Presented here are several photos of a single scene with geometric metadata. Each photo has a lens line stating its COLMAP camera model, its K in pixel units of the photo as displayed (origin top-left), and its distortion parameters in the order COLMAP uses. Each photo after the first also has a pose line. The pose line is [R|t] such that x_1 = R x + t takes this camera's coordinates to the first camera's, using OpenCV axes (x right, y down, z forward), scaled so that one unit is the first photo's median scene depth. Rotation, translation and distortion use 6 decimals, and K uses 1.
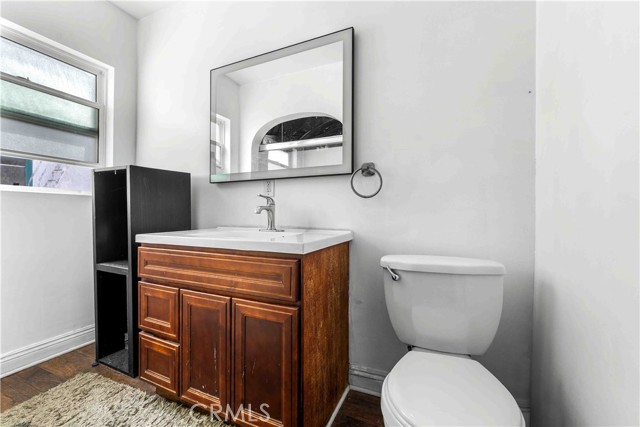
lens RADIAL K [[261.7, 0, 318.1], [0, 261.7, 213.6], [0, 0, 1]] dist [-0.006475, -0.000800]
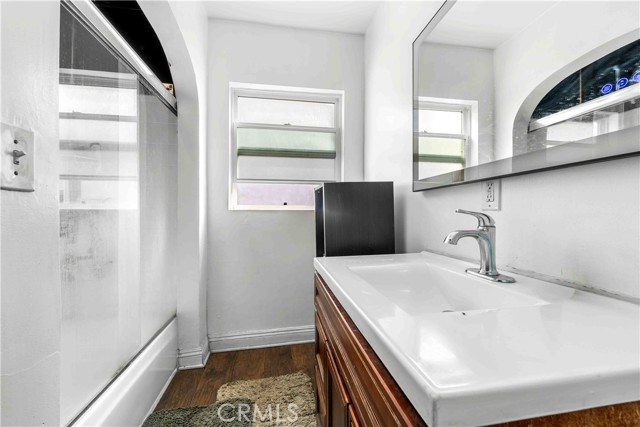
lens RADIAL K [[261.7, 0, 321.5], [0, 261.7, 212.1], [0, 0, 1]] dist [-0.006475, -0.000800]
pose [[0.559789, -0.010584, -0.828568, 0.063702], [0.001688, 0.999931, -0.011632, -0.051111], [0.828634, 0.005113, 0.559768, 0.368019]]
